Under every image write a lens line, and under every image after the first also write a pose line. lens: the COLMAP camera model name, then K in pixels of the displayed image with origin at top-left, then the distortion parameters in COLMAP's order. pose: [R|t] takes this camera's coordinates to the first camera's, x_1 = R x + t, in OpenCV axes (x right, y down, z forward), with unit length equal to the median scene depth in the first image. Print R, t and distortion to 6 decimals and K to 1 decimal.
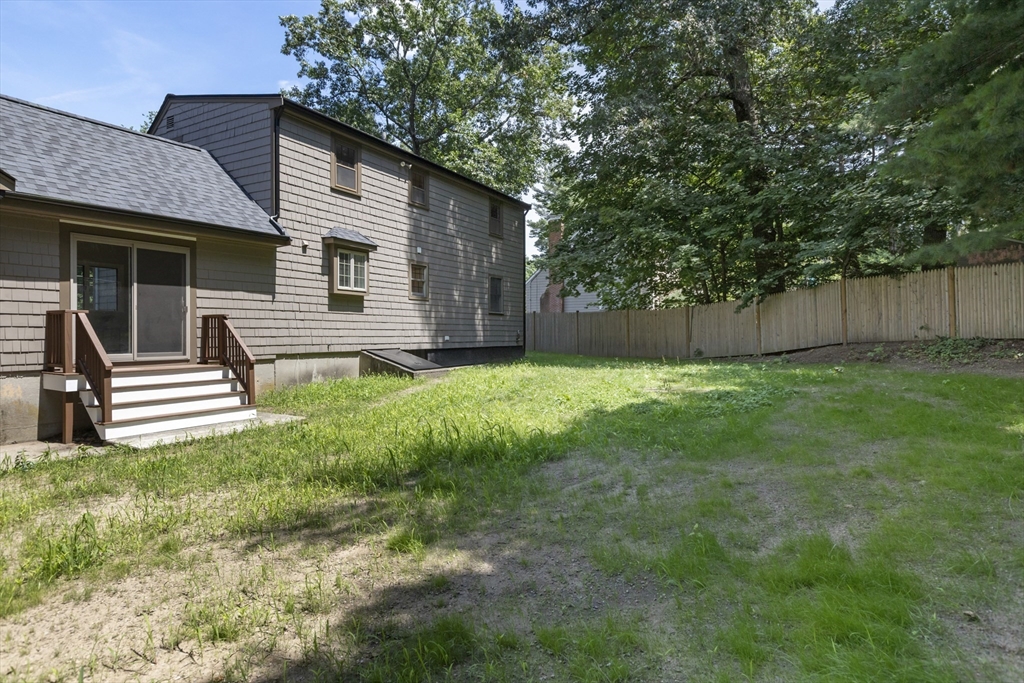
lens RADIAL K [[568.6, 0, 512.0], [0, 568.6, 341.5], [0, 0, 1]] dist [-0.000155, -0.000069]
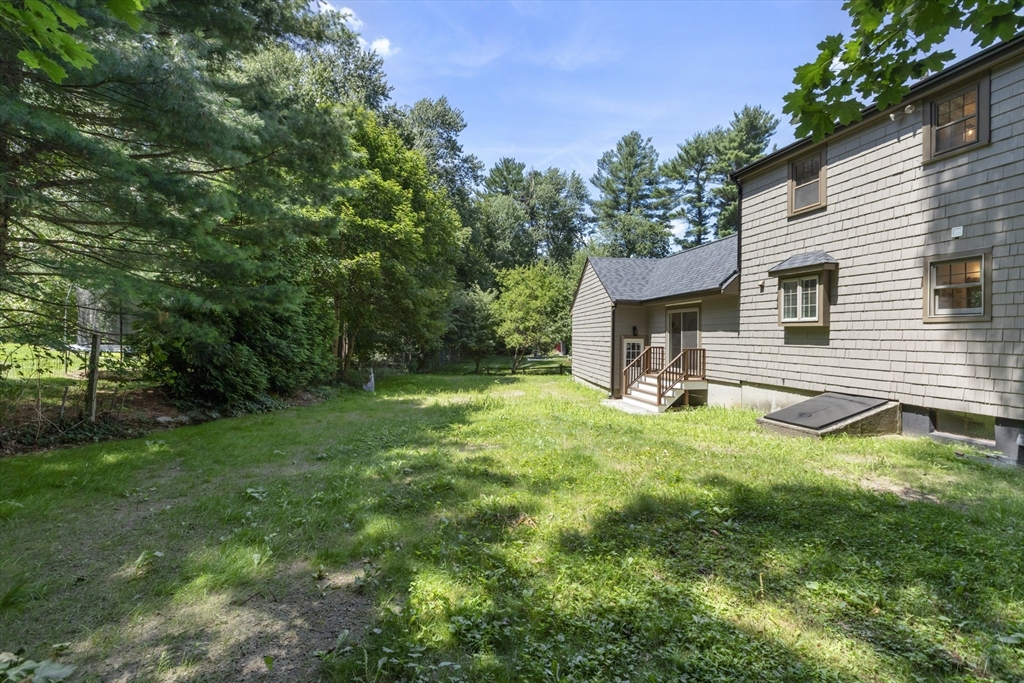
lens RADIAL K [[454.8, 0, 510.9], [0, 454.8, 336.9], [0, 0, 1]] dist [-0.000537, 0.000476]
pose [[-0.740196, 0.005286, -0.672370, 0.538876], [-0.007530, 0.999841, 0.016151, -0.073898], [0.672349, 0.017018, -0.740039, 1.225882]]
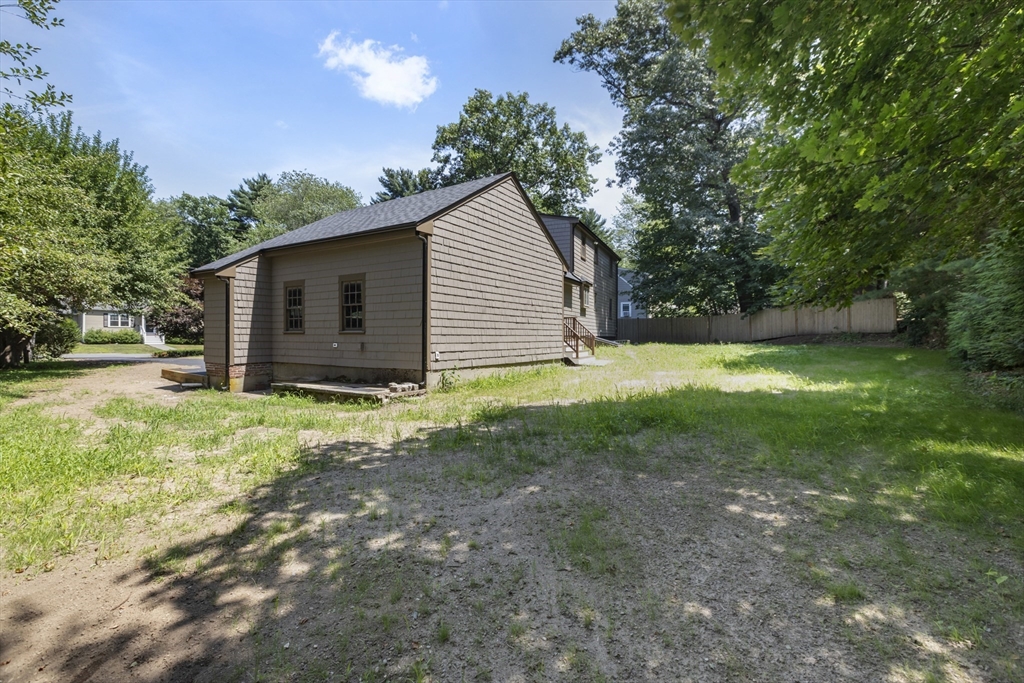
lens RADIAL K [[466.6, 0, 510.3], [0, 466.6, 337.9], [0, 0, 1]] dist [-0.002558, -0.000243]
pose [[0.993406, 0.008836, 0.114307, -0.748787], [-0.007920, 0.999933, -0.008468, 0.042813], [-0.114374, 0.007507, 0.993409, -0.657907]]
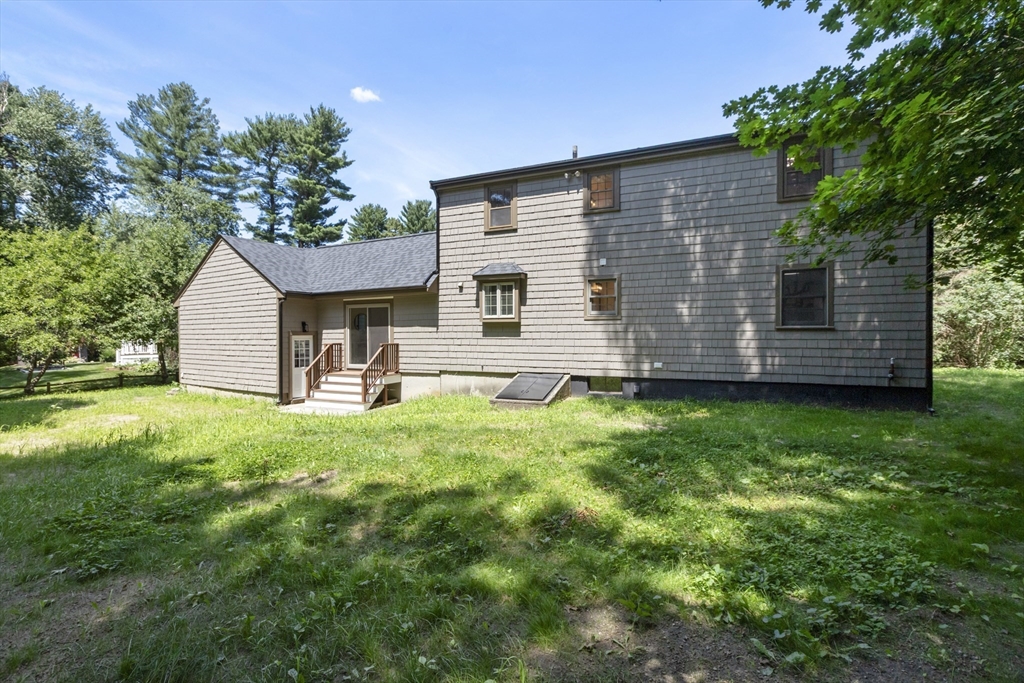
lens RADIAL K [[466.6, 0, 510.3], [0, 466.6, 337.9], [0, 0, 1]] dist [-0.002558, -0.000243]
pose [[0.083138, 0.021163, -0.996313, 0.631208], [-0.002870, 0.999775, 0.020997, -0.070503], [0.996534, 0.001114, 0.083180, 0.946983]]
